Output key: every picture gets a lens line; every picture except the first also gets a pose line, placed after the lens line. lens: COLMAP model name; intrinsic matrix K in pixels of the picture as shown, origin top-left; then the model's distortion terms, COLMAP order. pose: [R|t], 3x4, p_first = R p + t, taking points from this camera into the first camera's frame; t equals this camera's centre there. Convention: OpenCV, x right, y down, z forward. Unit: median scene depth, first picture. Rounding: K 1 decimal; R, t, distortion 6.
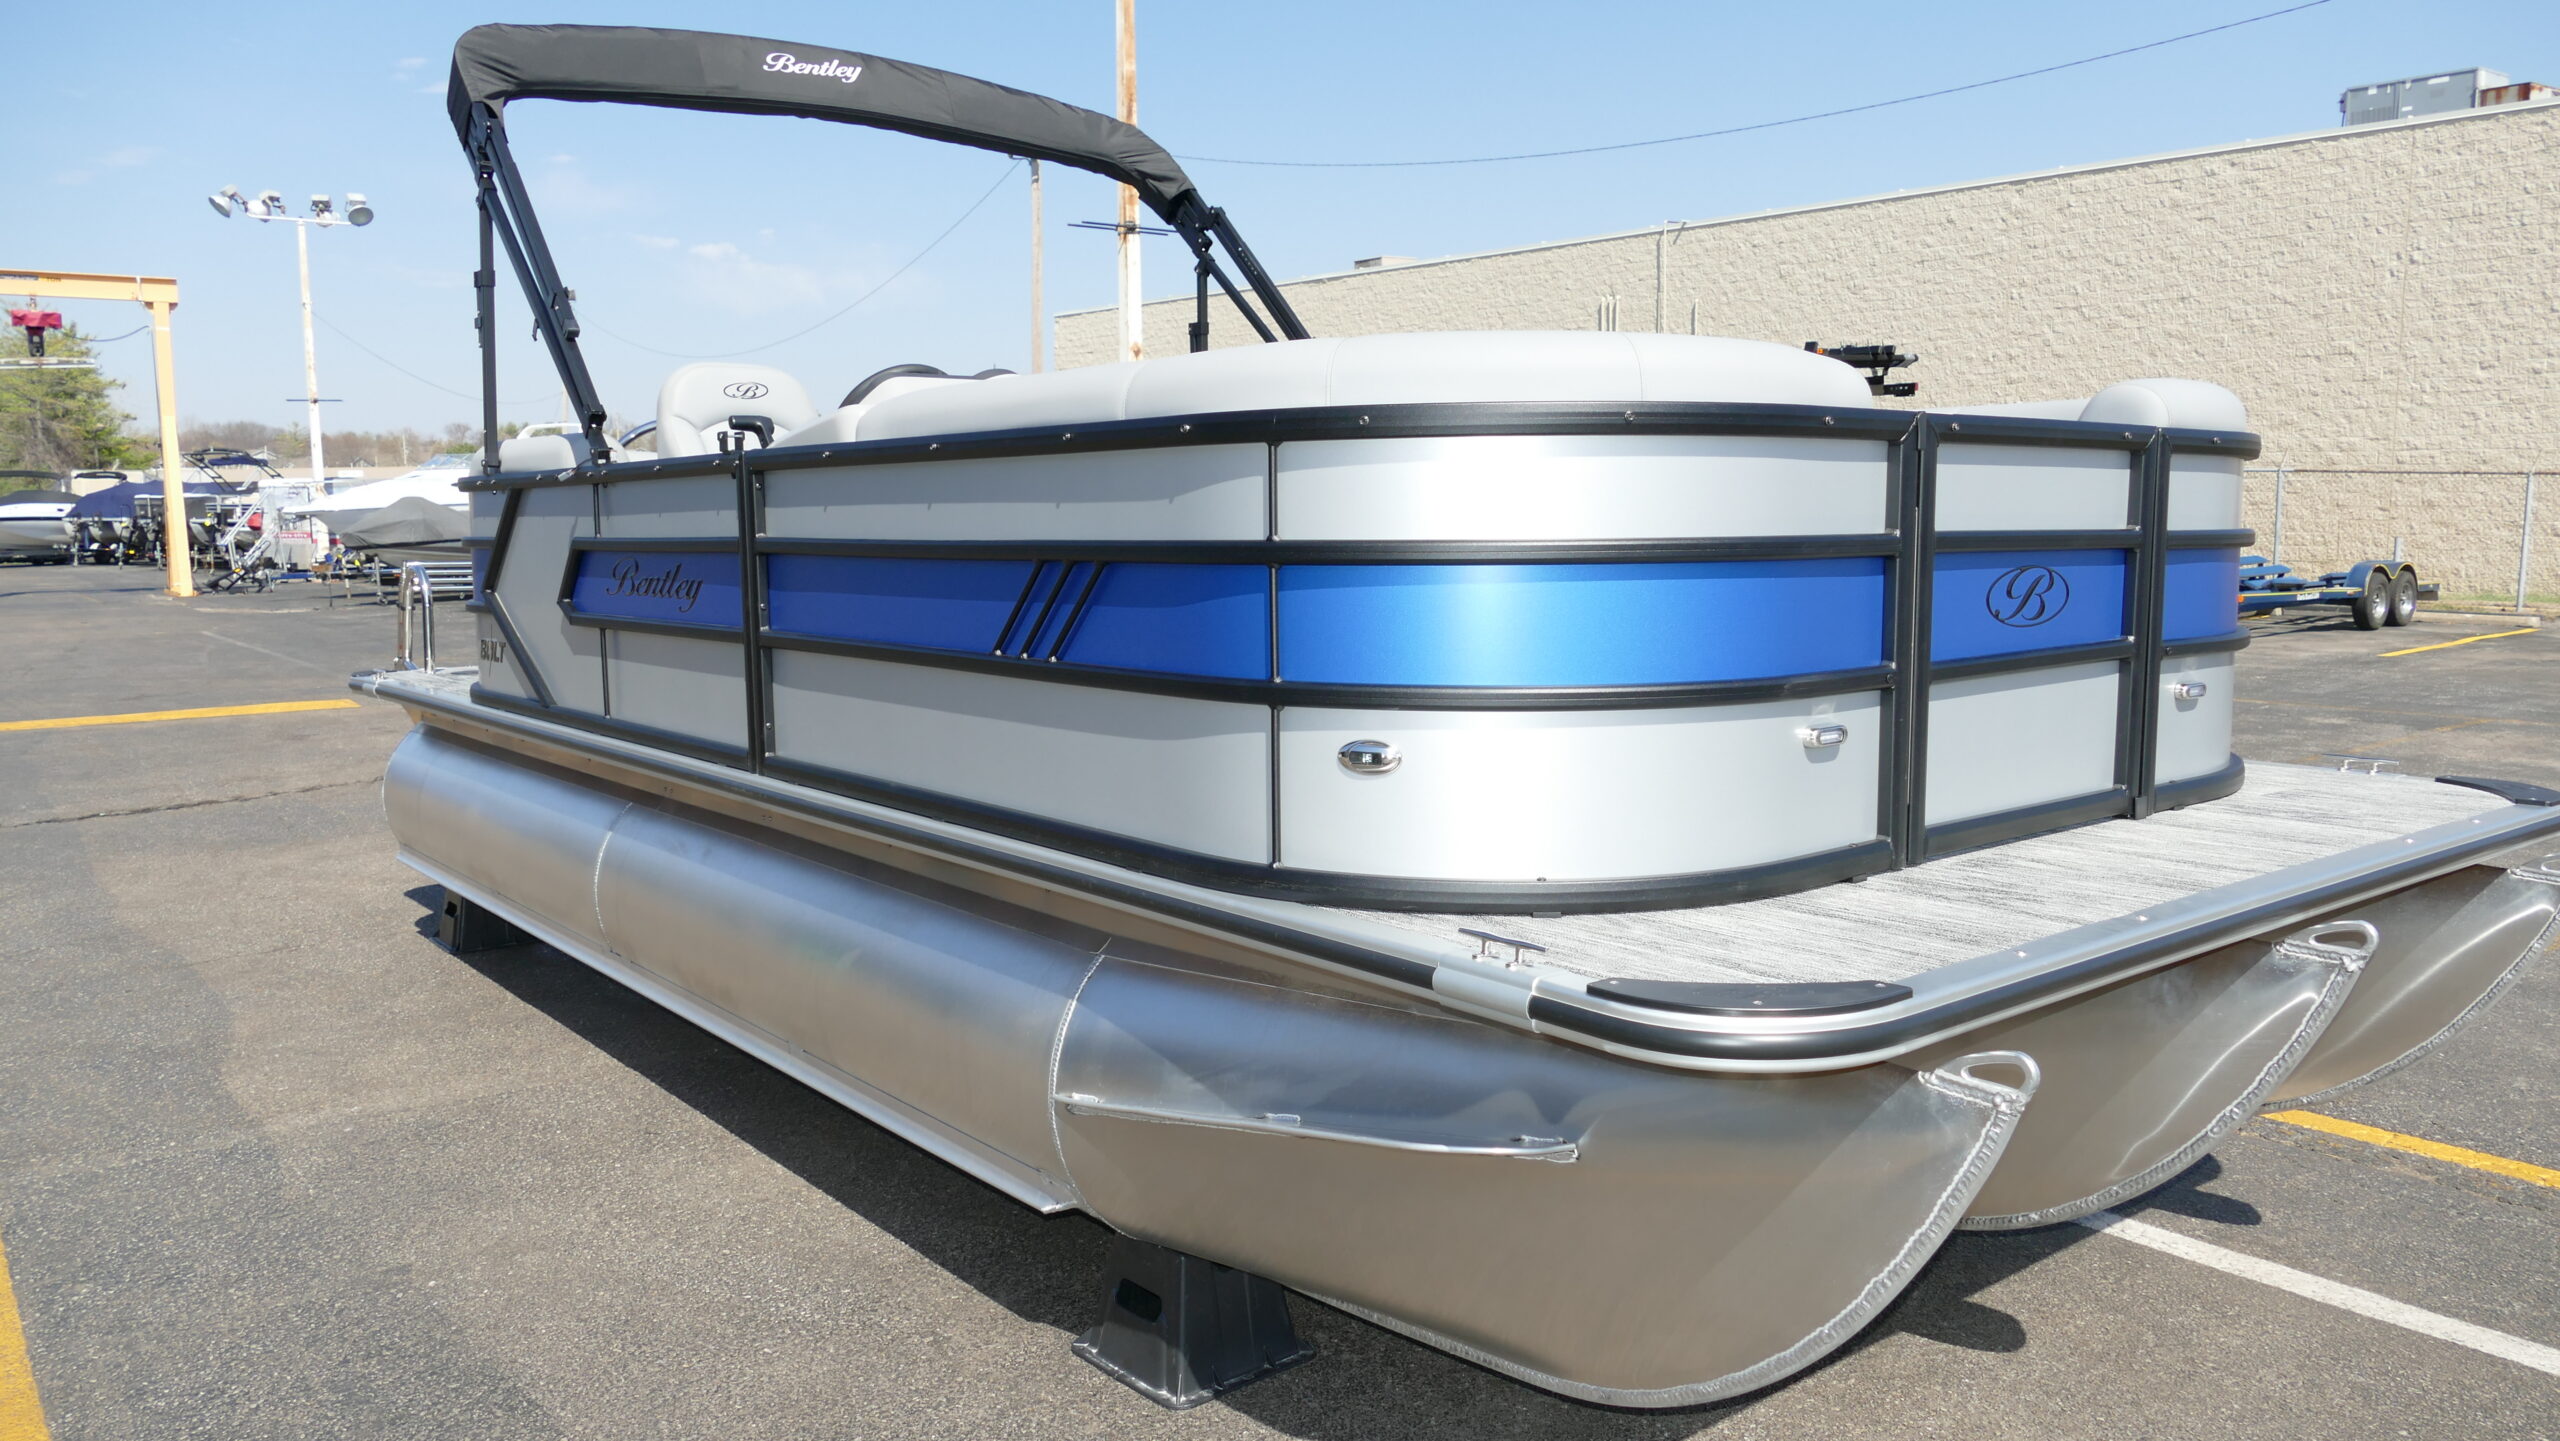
lens RADIAL K [[1868.5, 0, 1283.6], [0, 1868.5, 712.4], [0, 0, 1]] dist [-0.019590, -0.004939]
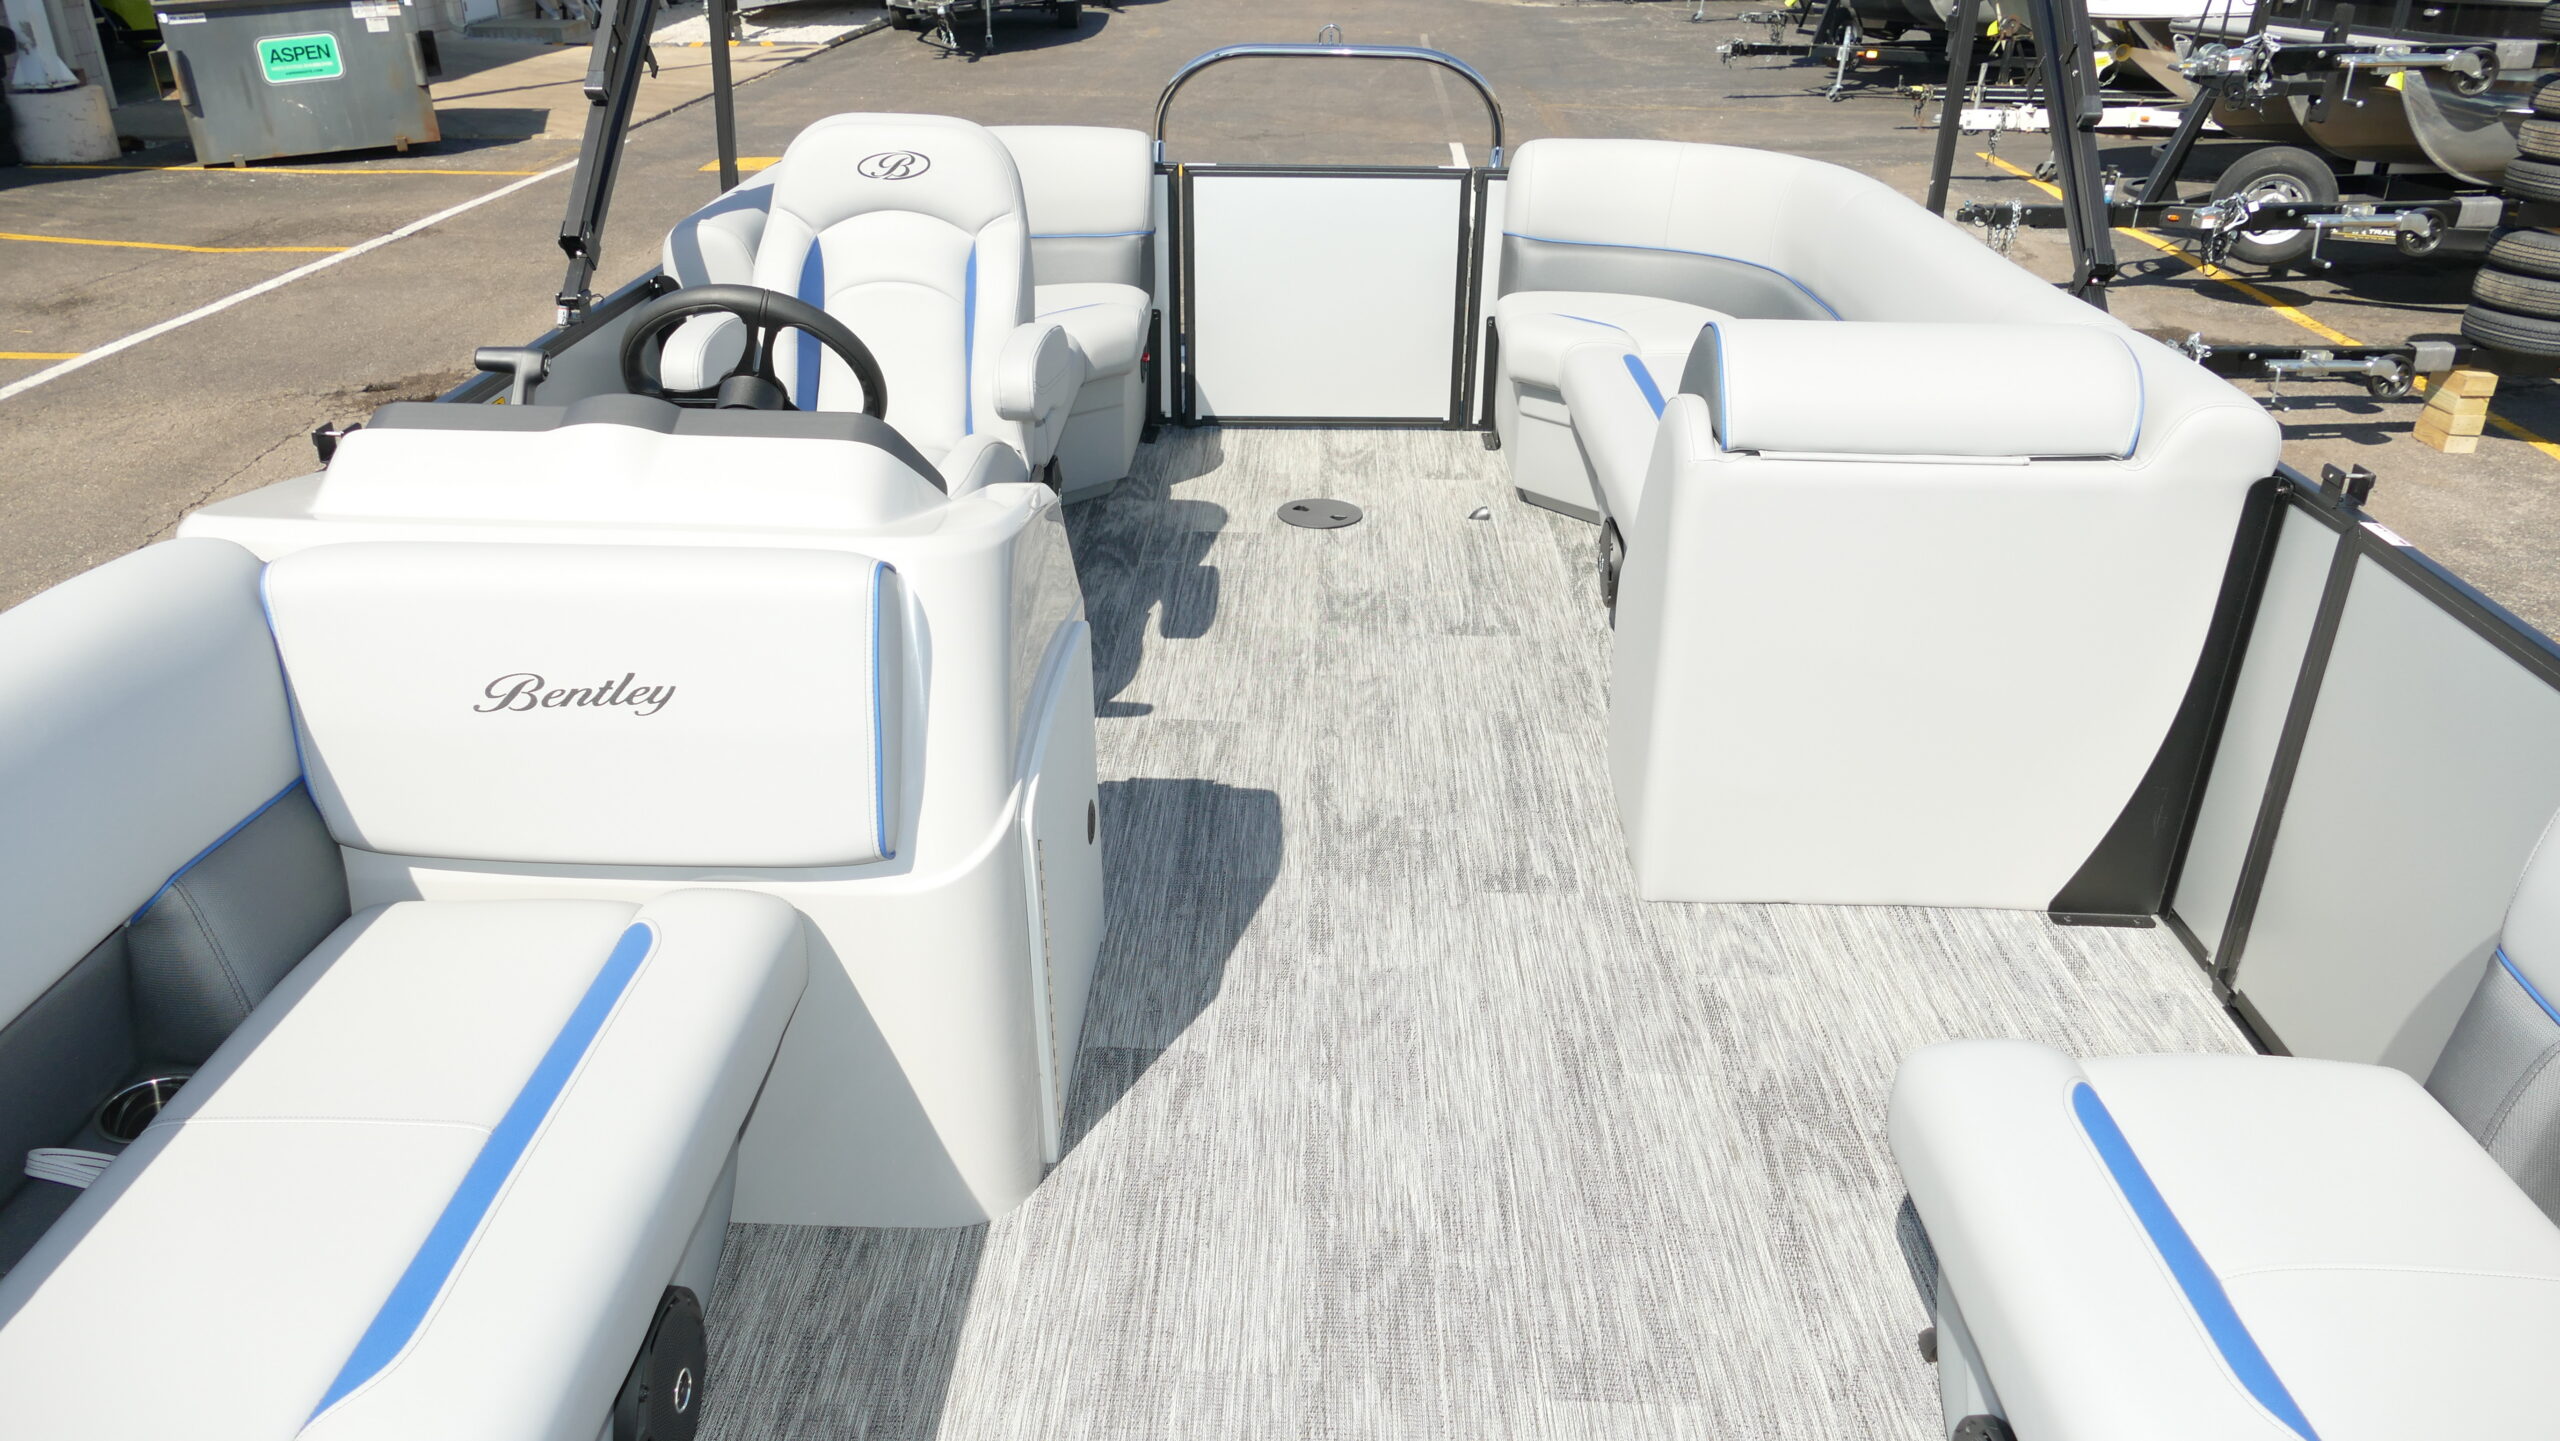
lens RADIAL K [[1839.9, 0, 1257.4], [0, 1839.9, 715.1], [0, 0, 1]] dist [-0.005359, -0.005632]
pose [[0.752577, 0.297588, -0.587426, 0.191336], [-0.085845, 0.928785, 0.360539, -0.191071], [0.652885, -0.220906, 0.724529, 0.468628]]
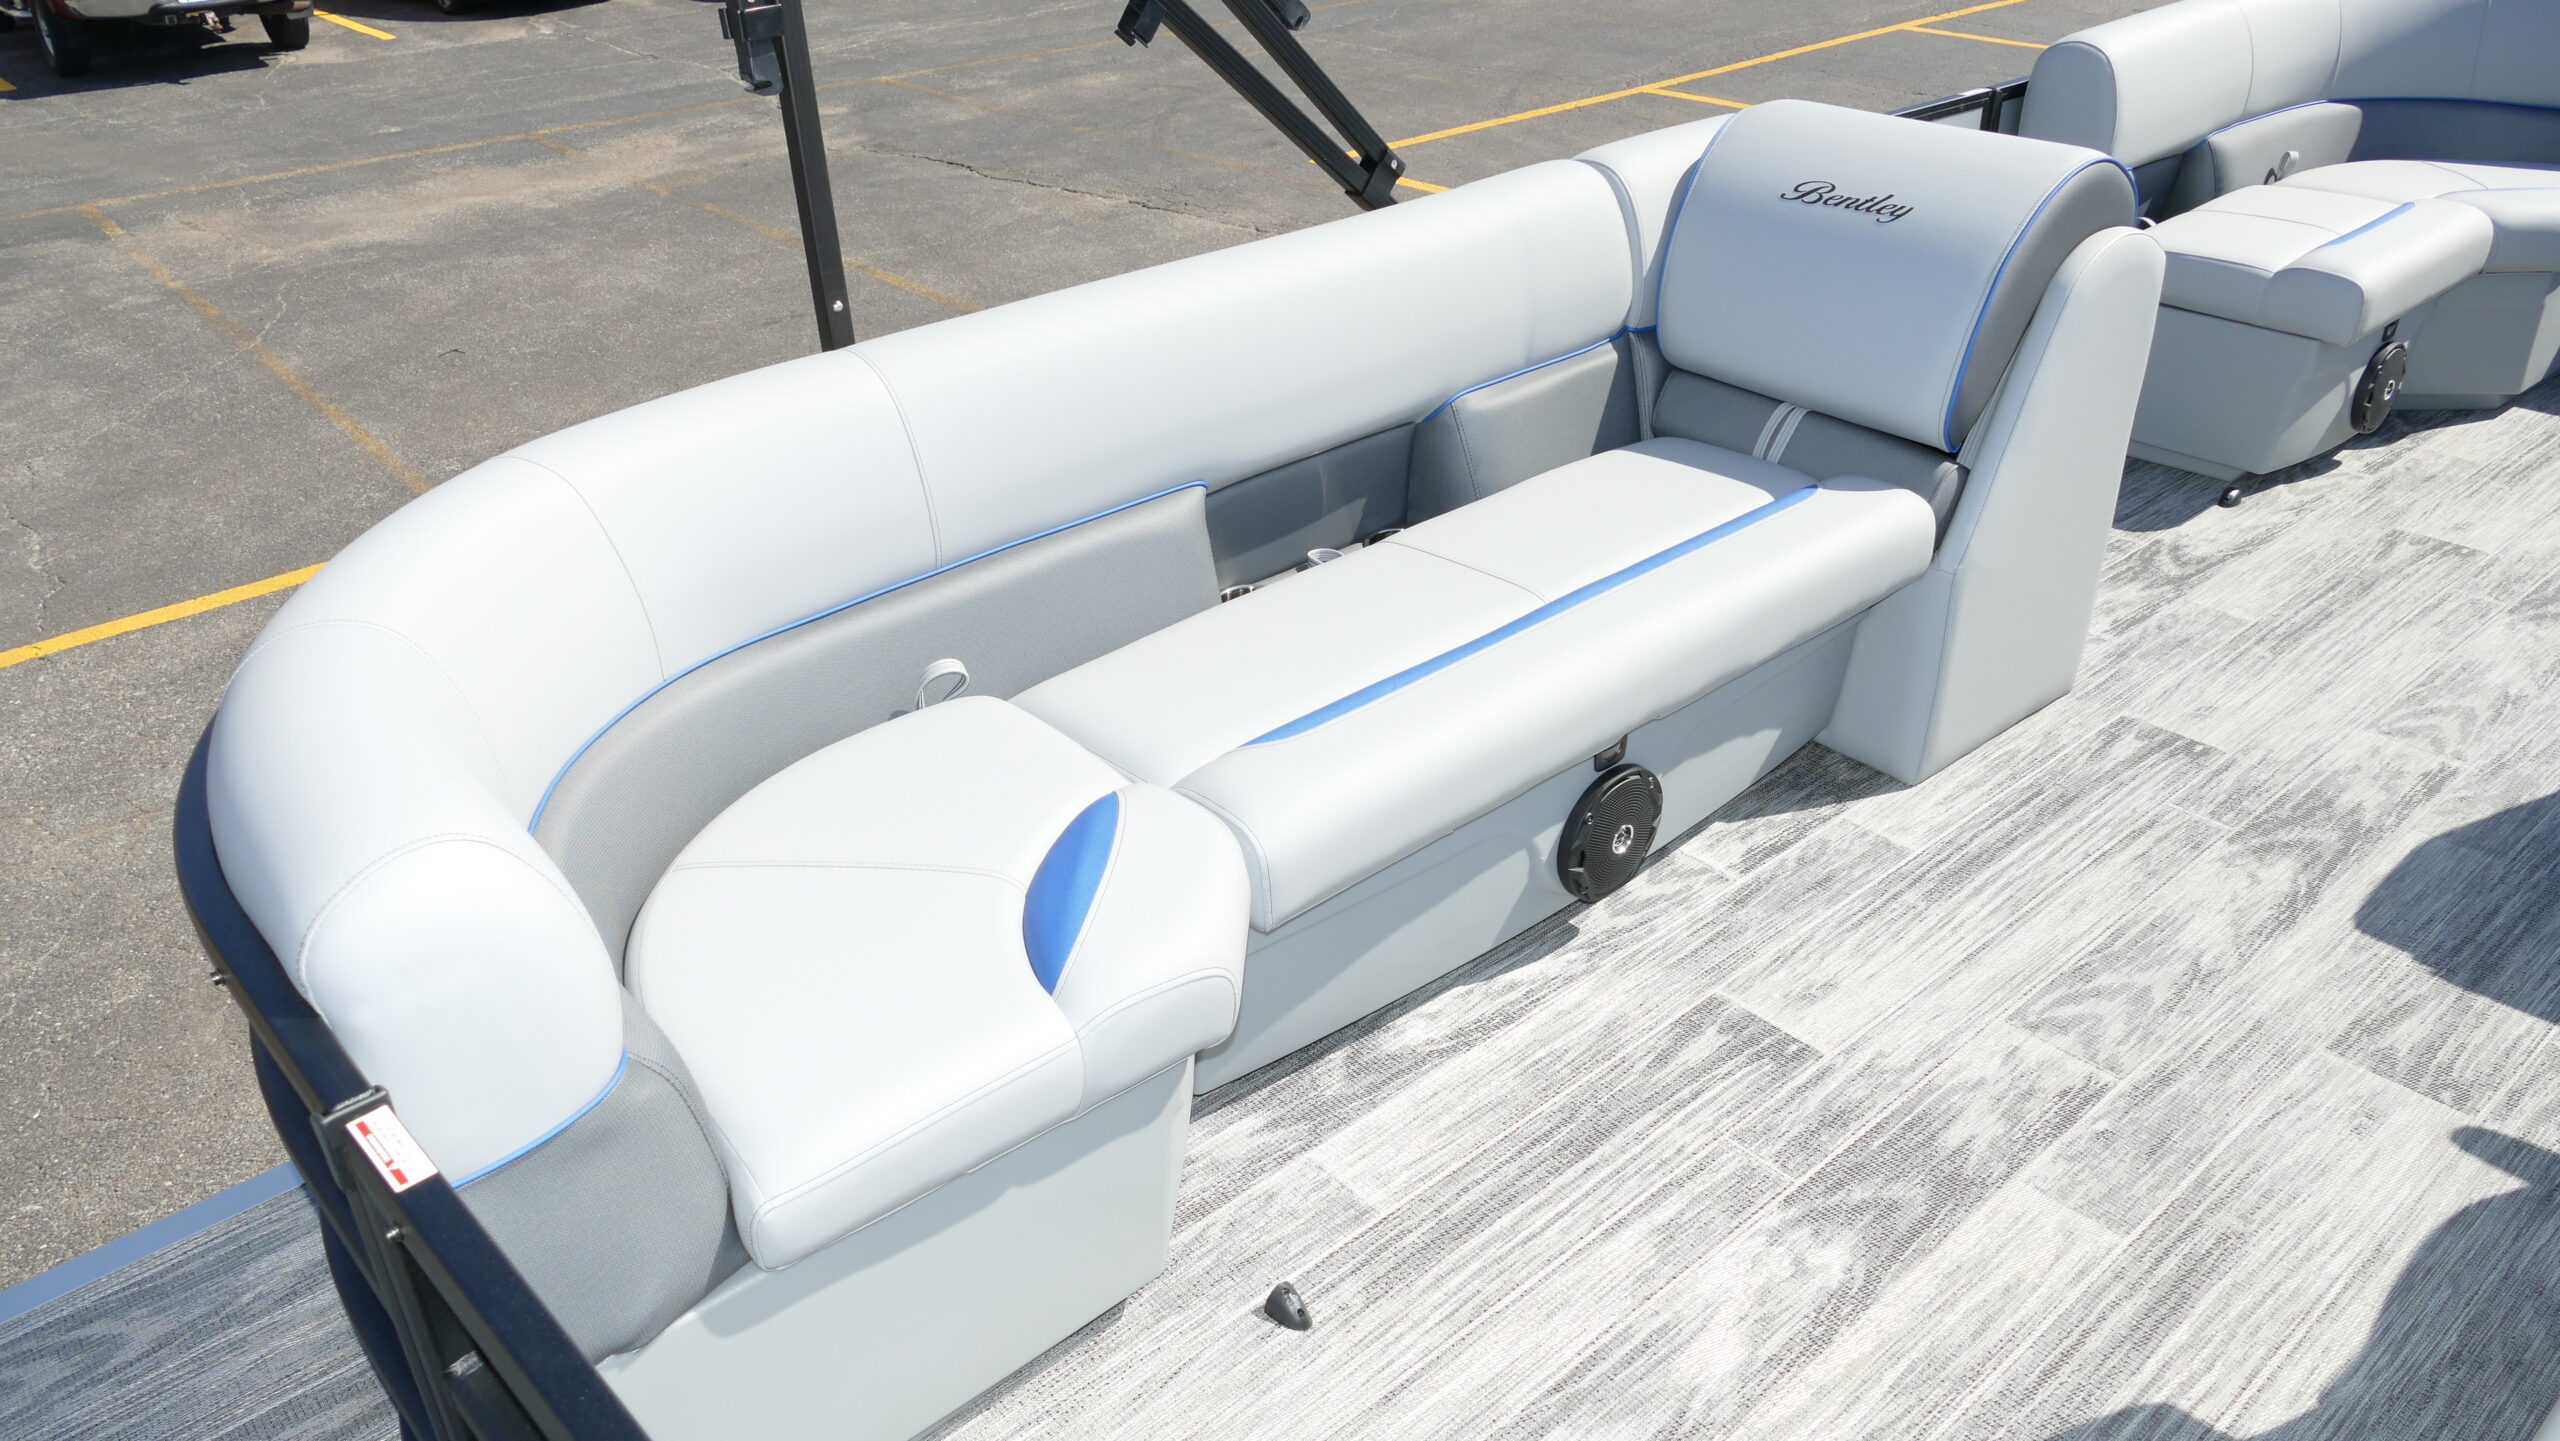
lens RADIAL K [[1884.6, 0, 1268.6], [0, 1884.6, 578.2], [0, 0, 1]] dist [-0.005355, 0.005012]
pose [[-0.024059, -0.413048, 0.910392, -0.392847], [0.141090, 0.900137, 0.412124, -0.246027], [-0.989704, 0.138363, 0.036621, 1.012138]]
